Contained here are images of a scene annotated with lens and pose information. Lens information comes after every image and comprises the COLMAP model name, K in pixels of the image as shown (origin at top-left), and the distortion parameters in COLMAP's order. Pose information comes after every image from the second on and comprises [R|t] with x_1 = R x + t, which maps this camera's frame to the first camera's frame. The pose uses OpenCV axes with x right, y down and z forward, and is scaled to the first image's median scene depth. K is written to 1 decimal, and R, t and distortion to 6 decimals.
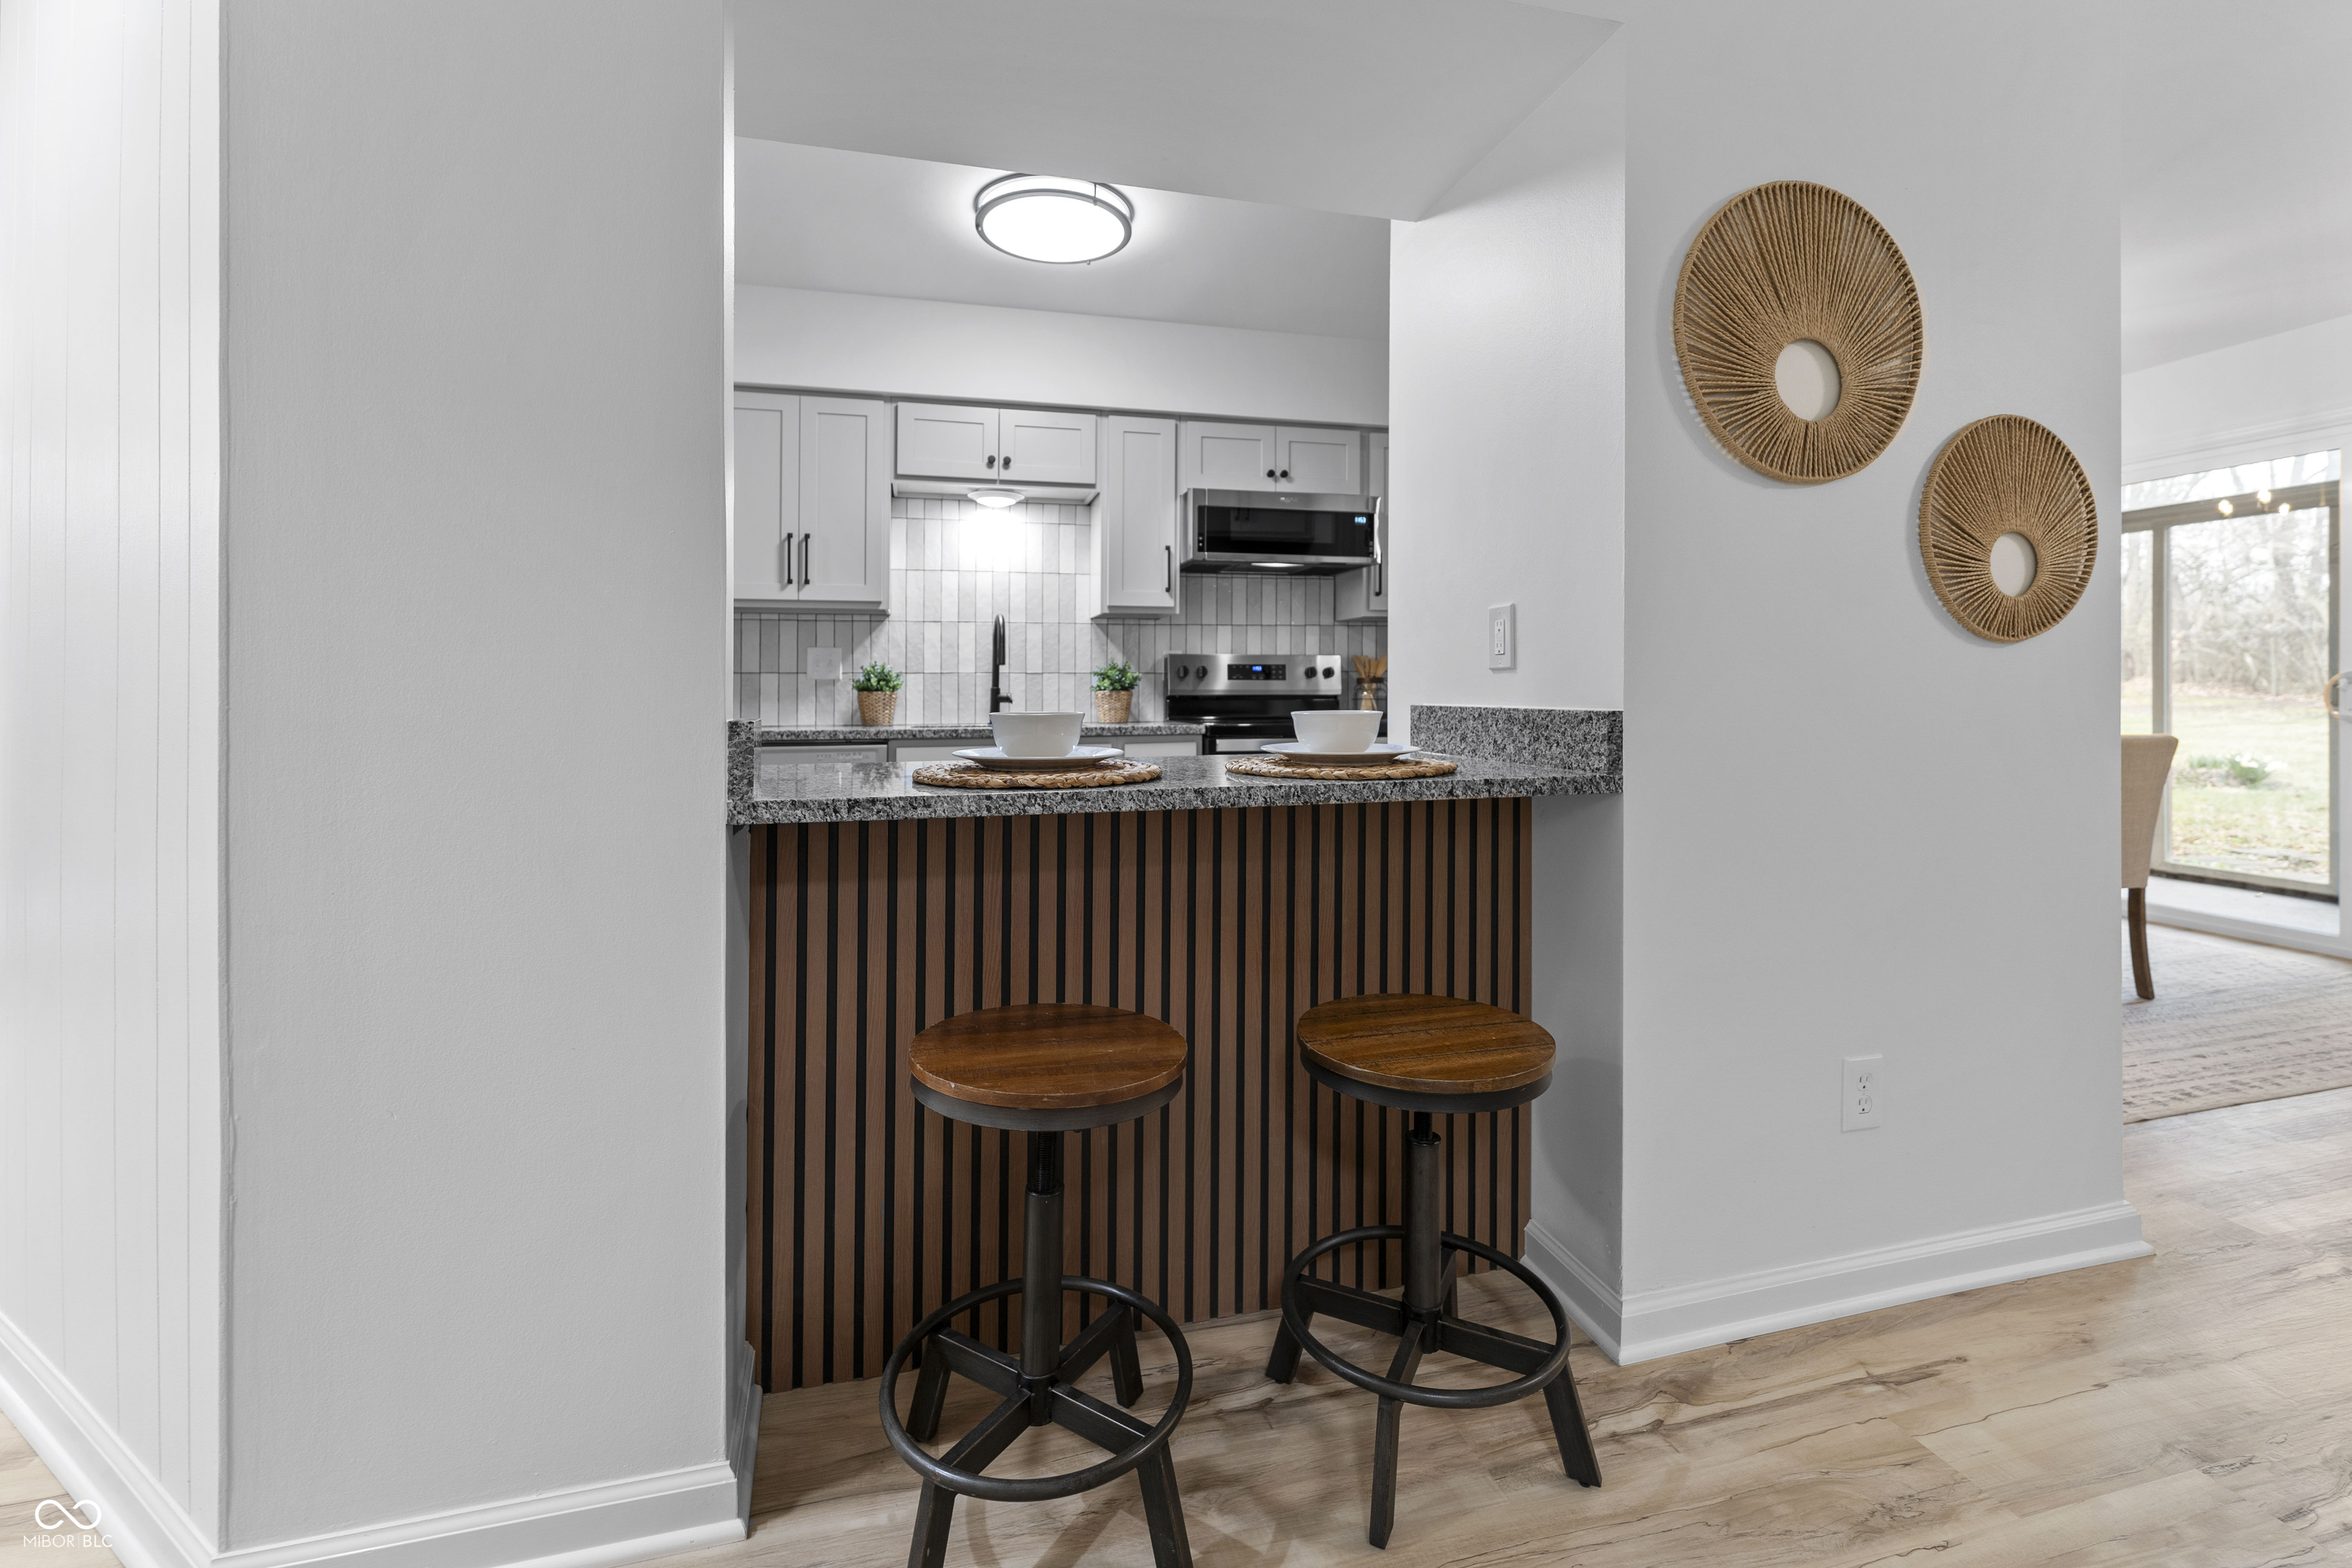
lens RADIAL K [[990.0, 0, 1172.8], [0, 990.0, 681.8], [0, 0, 1]] dist [0.000916, 0.000275]
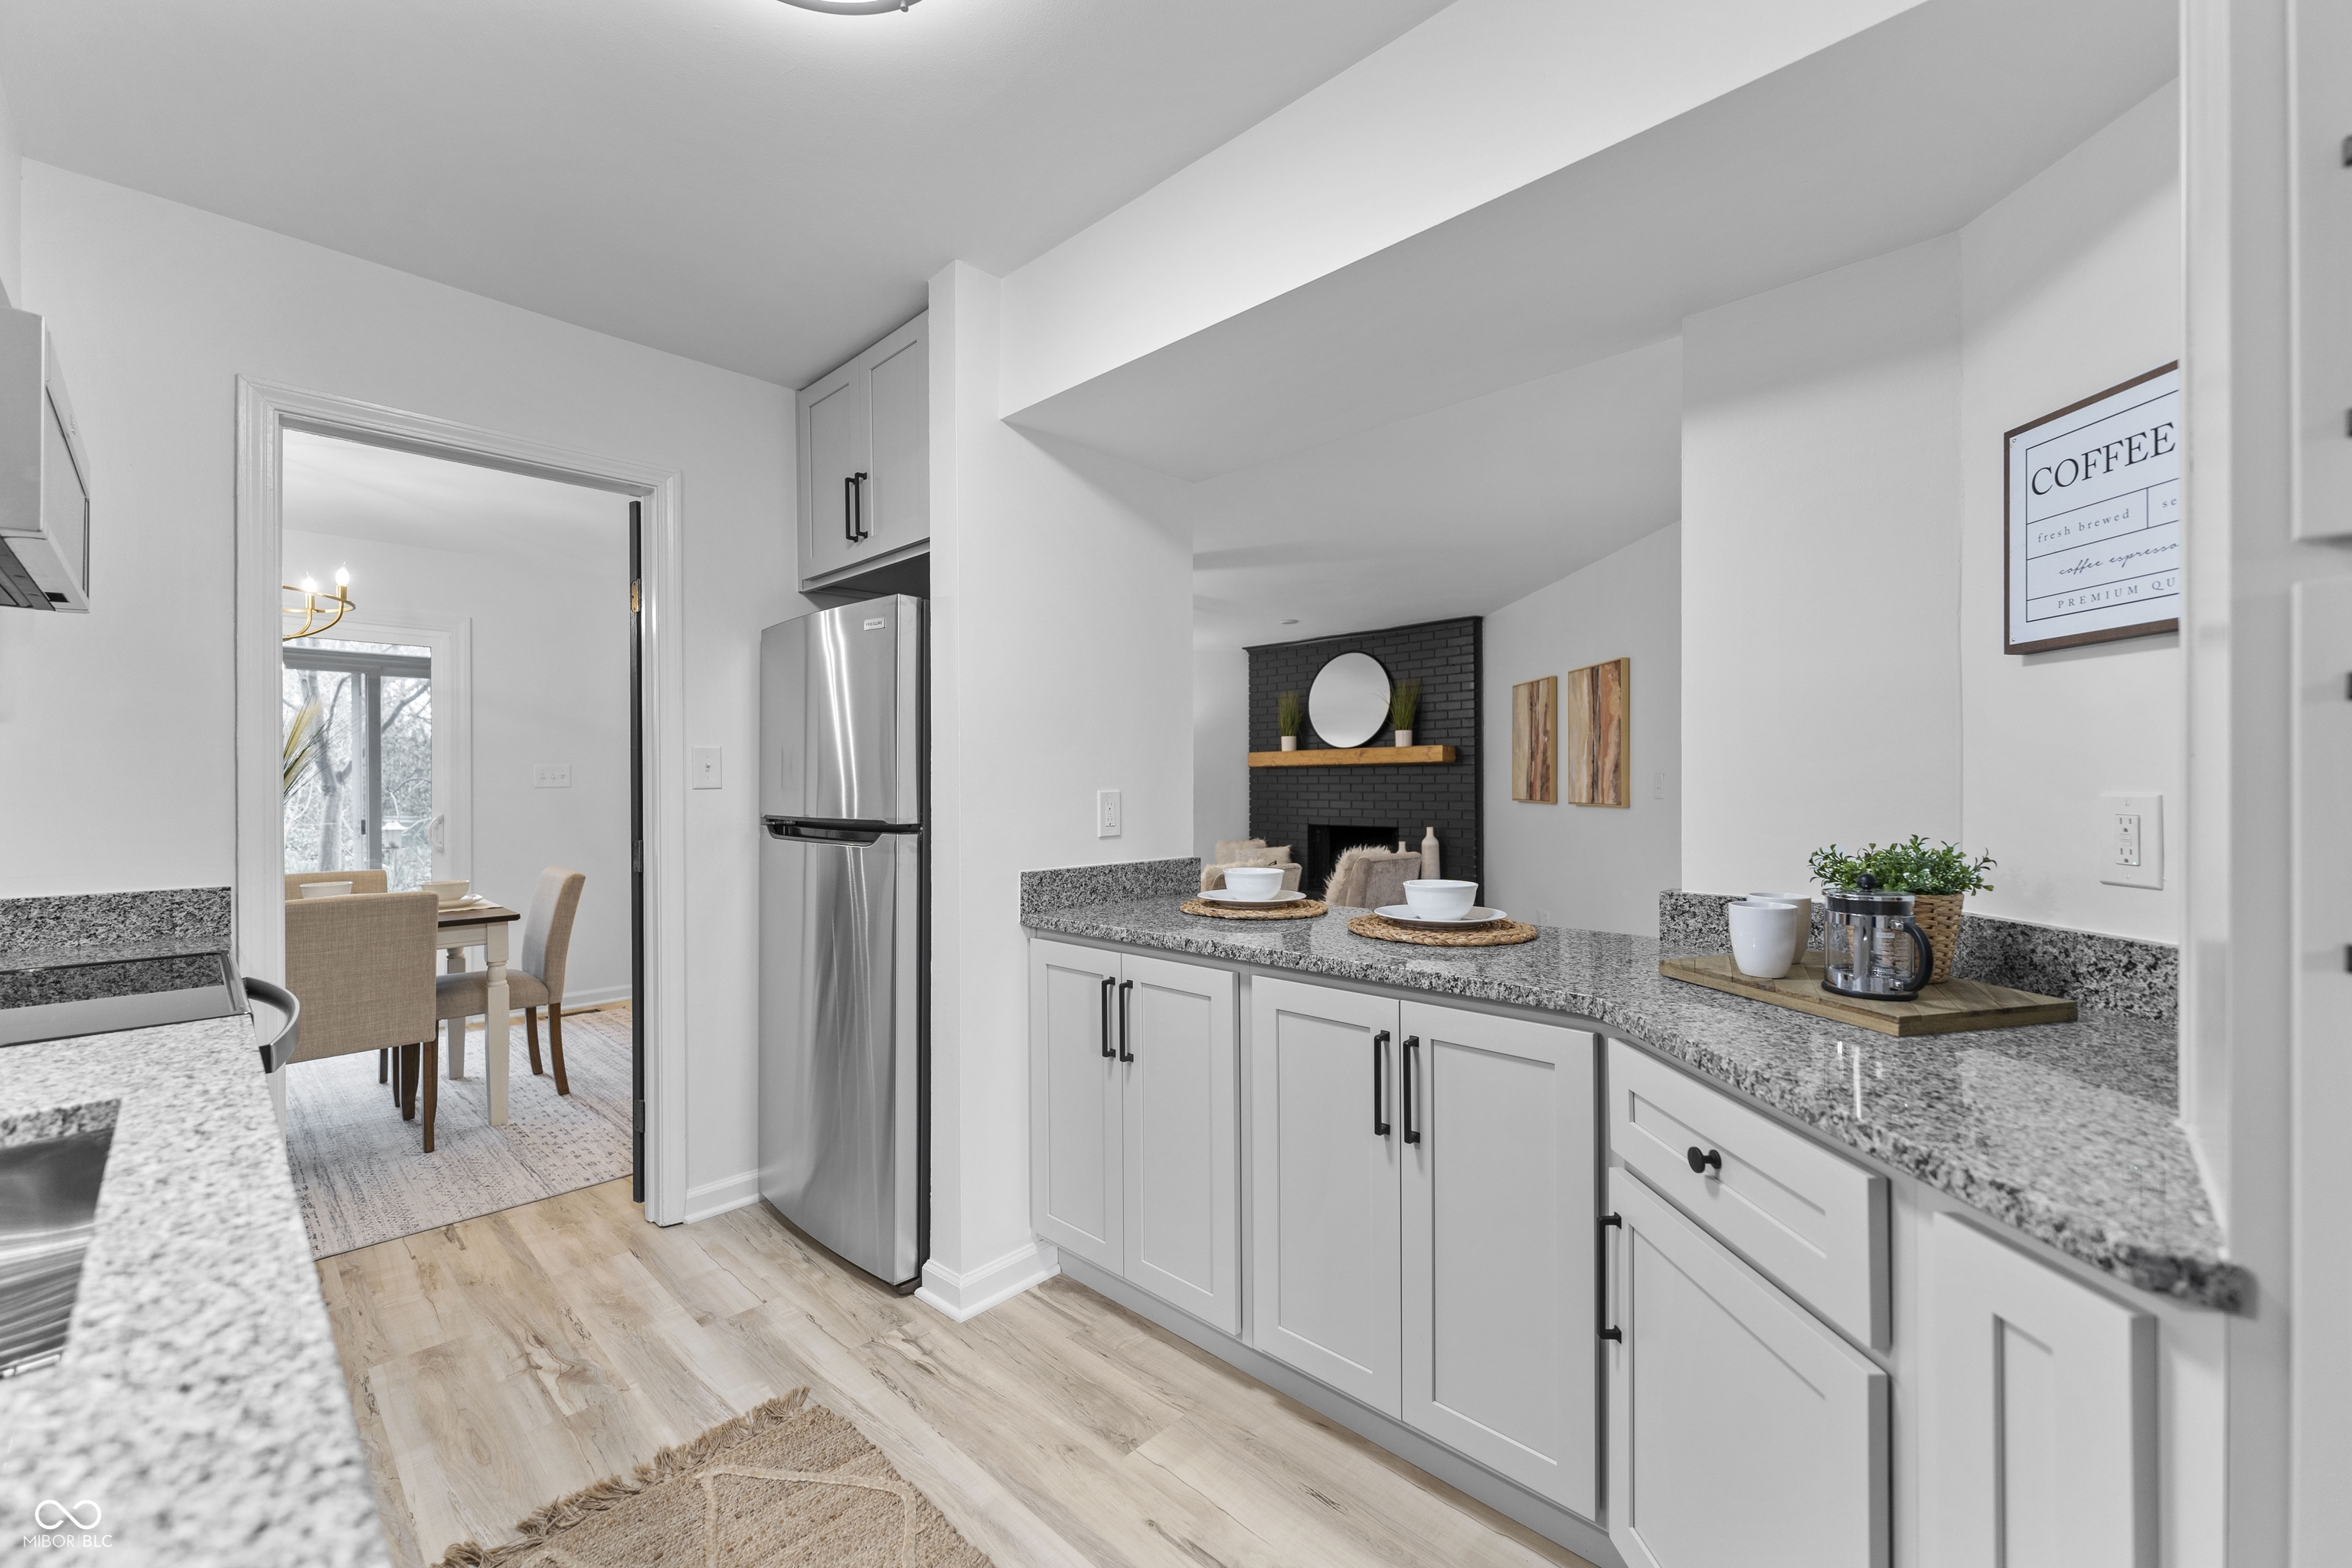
lens RADIAL K [[942.7, 0, 1167.2], [0, 942.7, 786.5], [0, 0, 1]] dist [0.002191, 0.000079]
pose [[-0.525395, 0.006479, 0.850834, -0.453599], [0.001676, 0.999977, -0.006579, -0.040187], [-0.850857, -0.002031, -0.525394, 0.883432]]
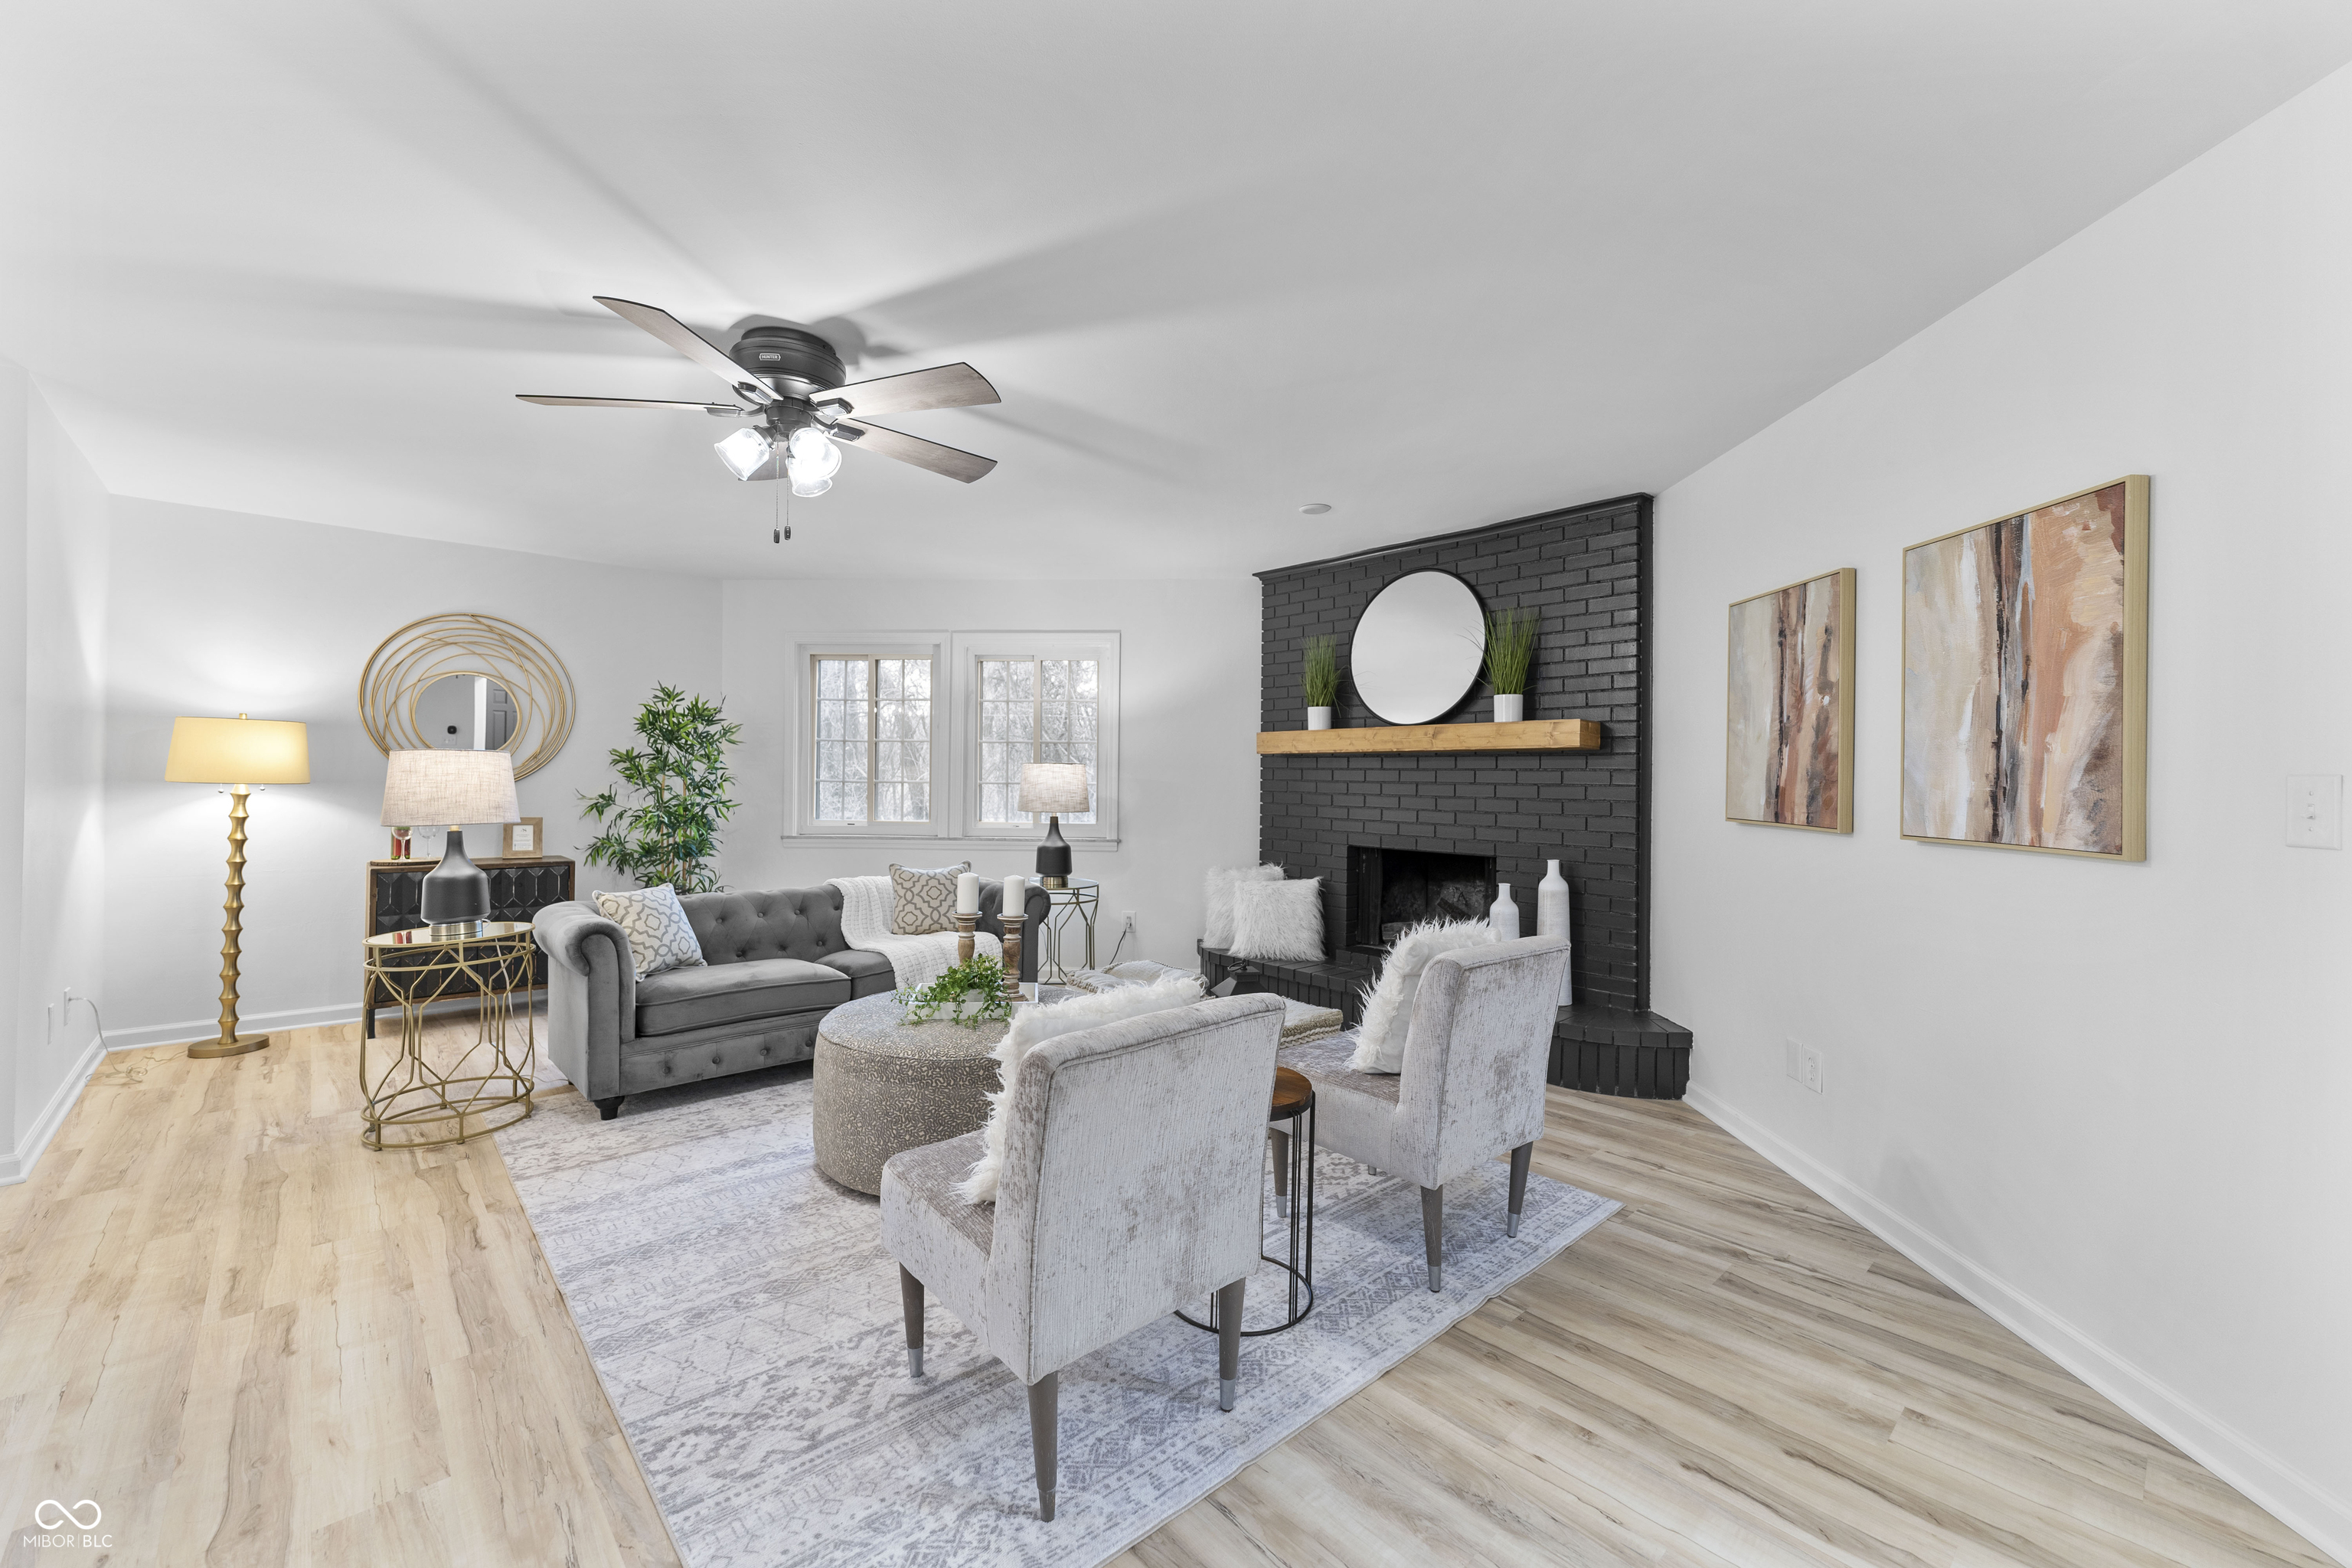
lens RADIAL K [[945.2, 0, 1172.1], [0, 945.2, 774.5], [0, 0, 1]] dist [-0.001601, -0.000231]
pose [[-0.472933, 0.002608, 0.881095, 0.155096], [-0.012588, 0.999874, -0.009716, -0.054453], [-0.881009, -0.015686, -0.472840, 0.322844]]
